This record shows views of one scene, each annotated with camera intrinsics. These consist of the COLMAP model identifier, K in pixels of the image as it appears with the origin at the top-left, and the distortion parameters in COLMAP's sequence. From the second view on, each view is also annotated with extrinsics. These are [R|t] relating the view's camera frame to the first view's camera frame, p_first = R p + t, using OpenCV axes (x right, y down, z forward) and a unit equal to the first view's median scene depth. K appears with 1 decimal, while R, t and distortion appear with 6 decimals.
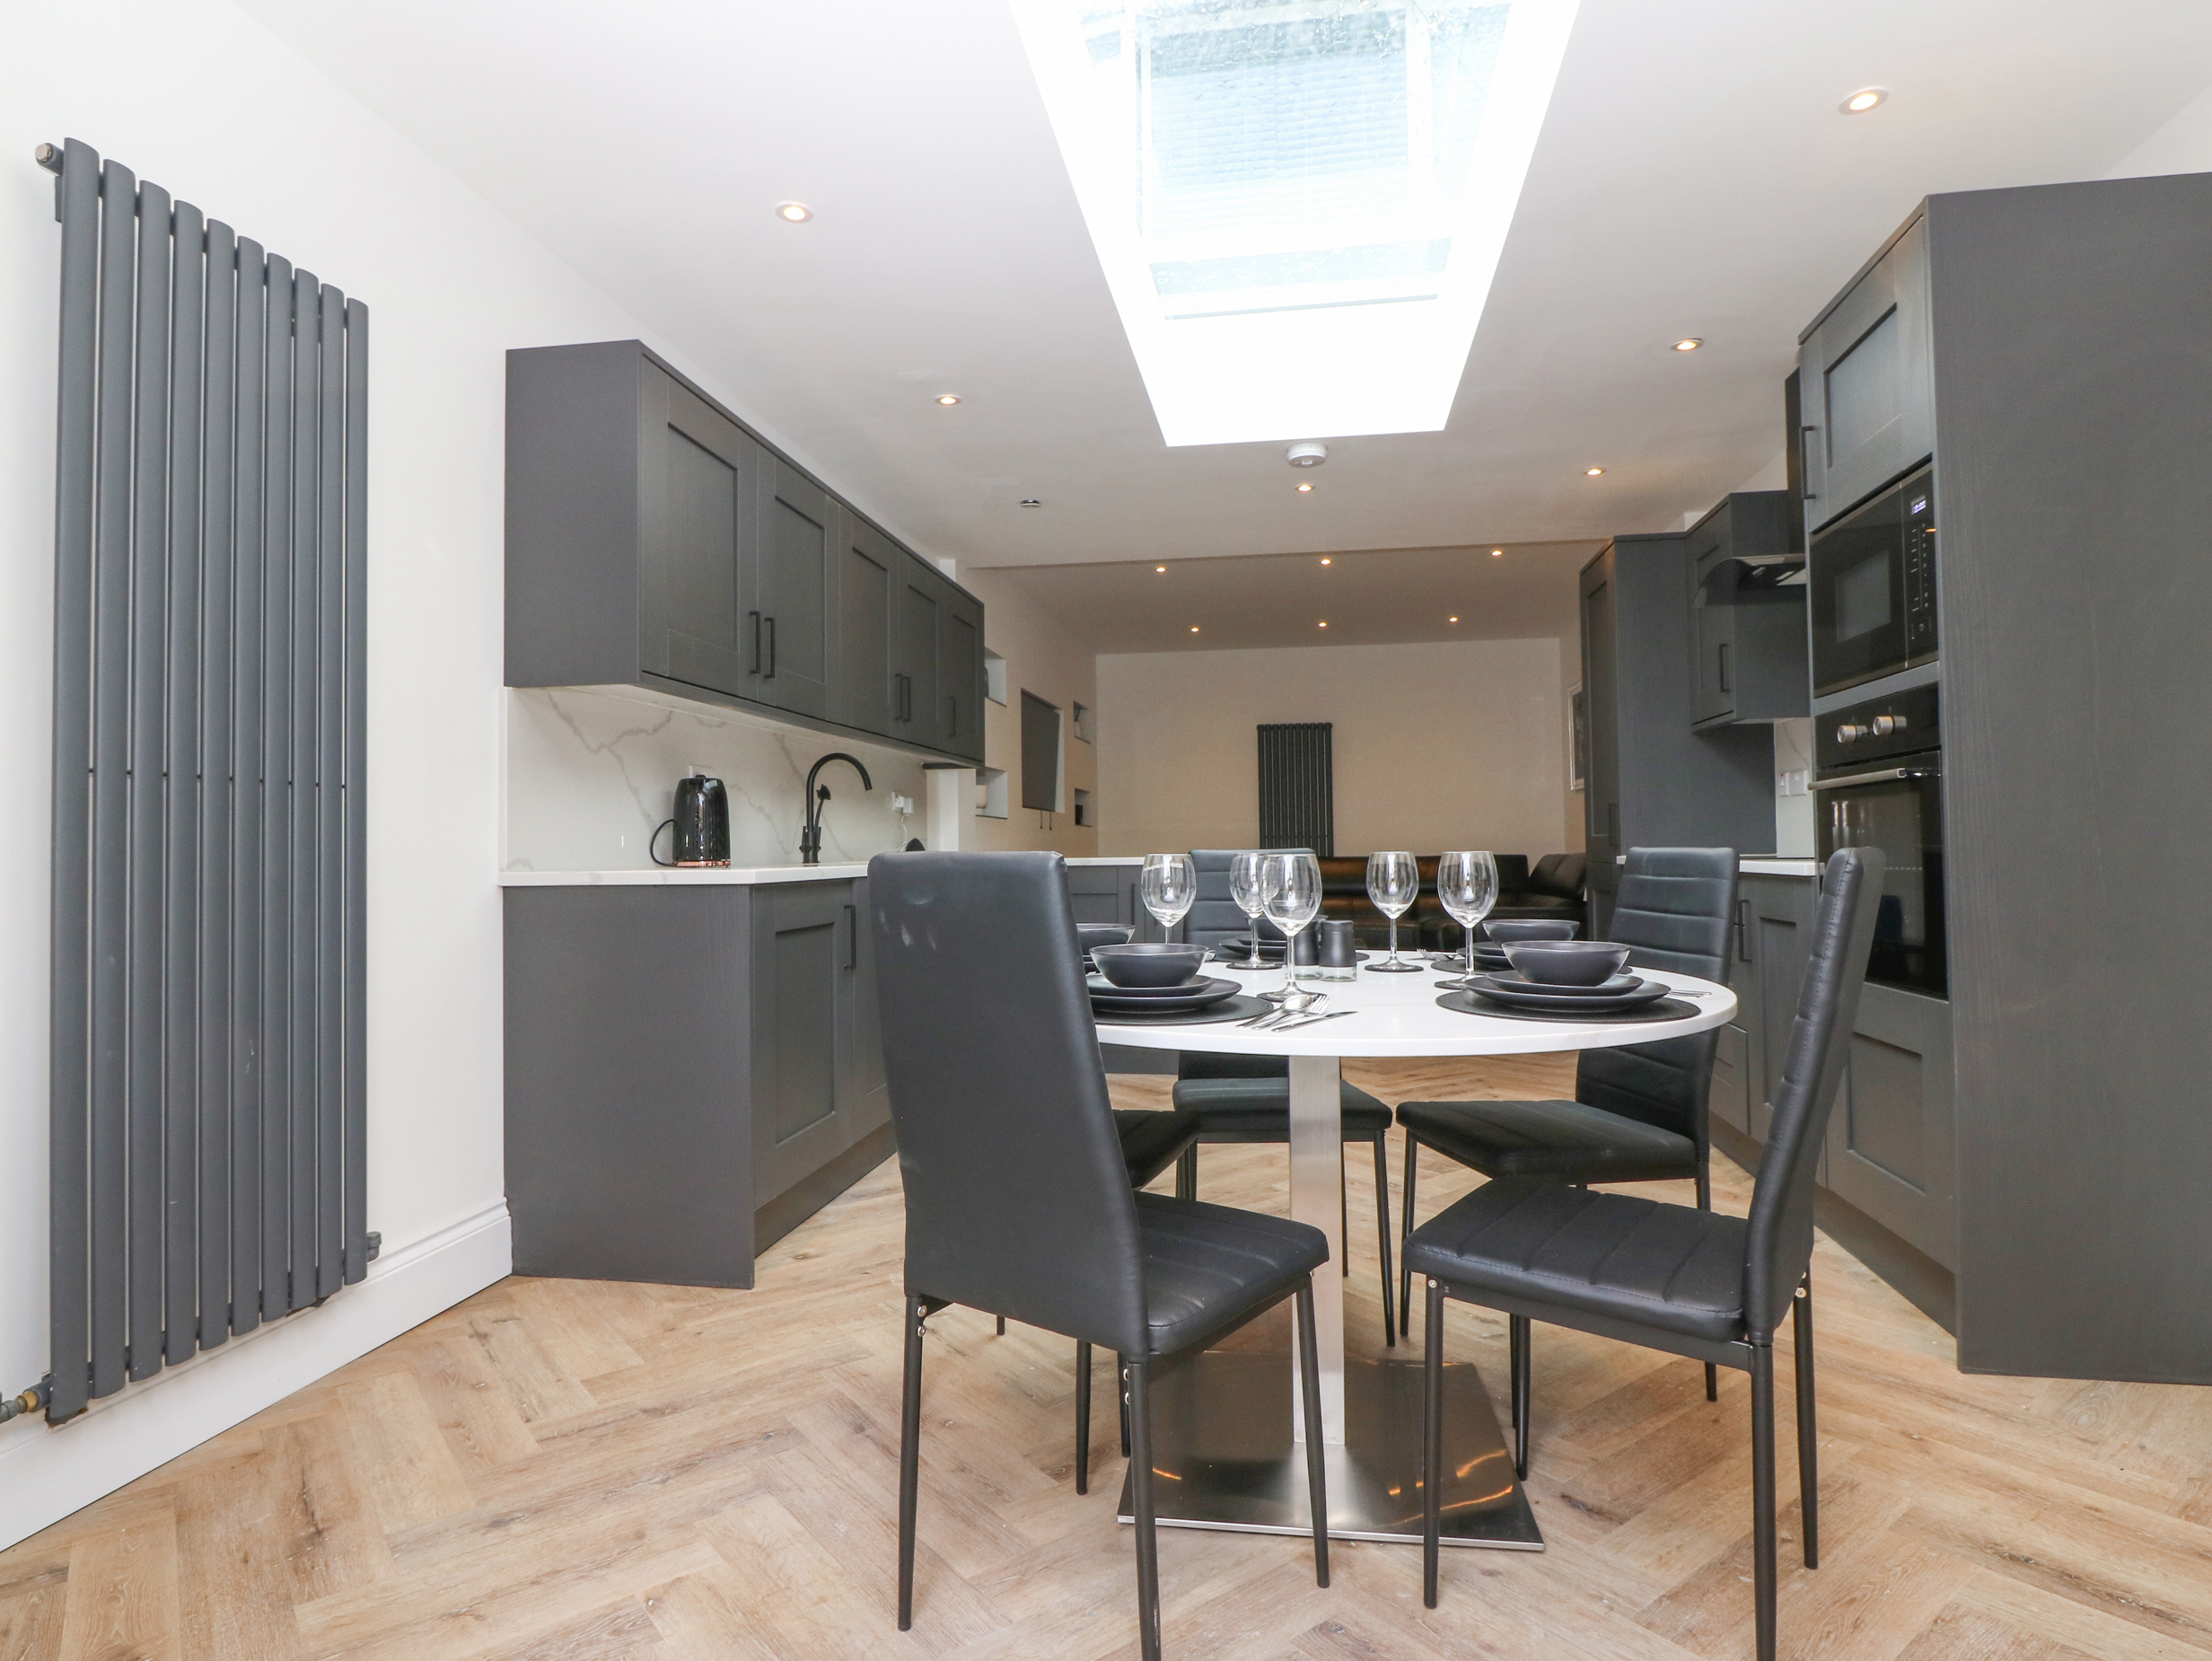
lens RADIAL K [[1214.5, 0, 1115.8], [0, 1214.5, 824.6], [0, 0, 1]] dist [-0.015788, -0.005957]
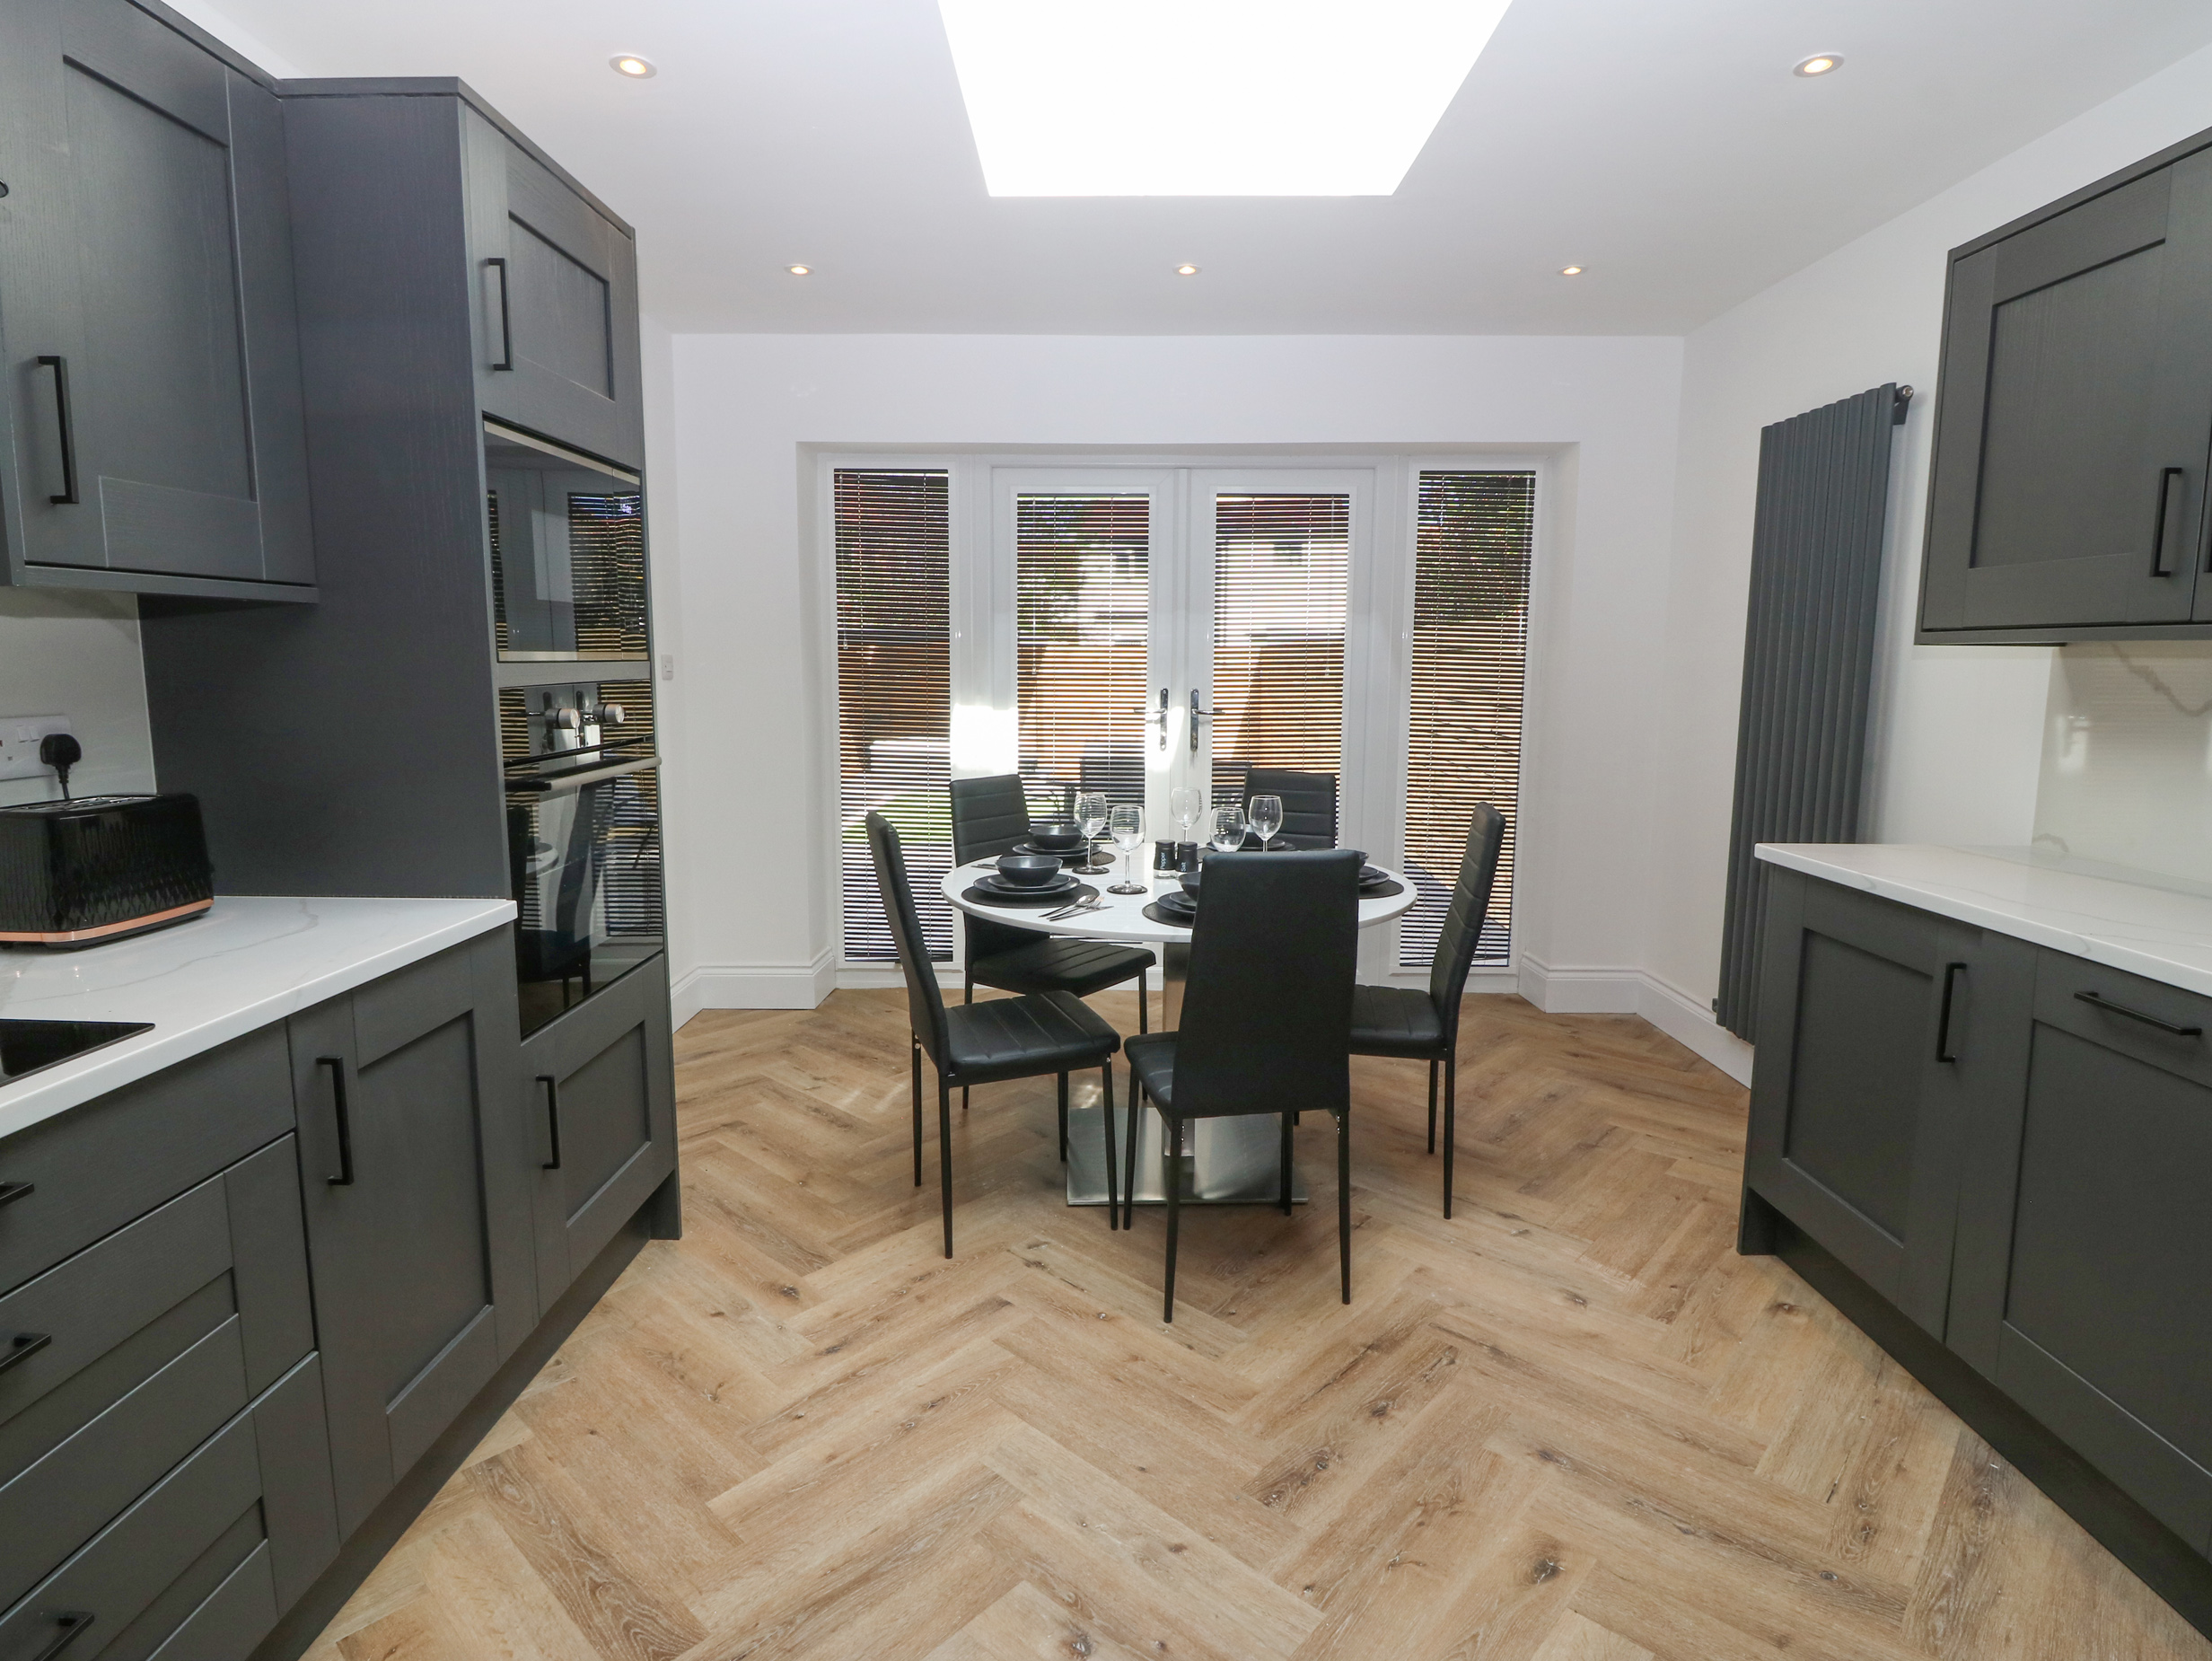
lens RADIAL K [[1155.7, 0, 1110.3], [0, 1155.7, 816.0], [0, 0, 1]] dist [-0.004733, -0.011044]
pose [[-0.987722, 0.025976, -0.154047, 0.305536], [0.007900, 0.993122, 0.116813, -0.083148], [0.156022, 0.114162, -0.981134, 1.552175]]
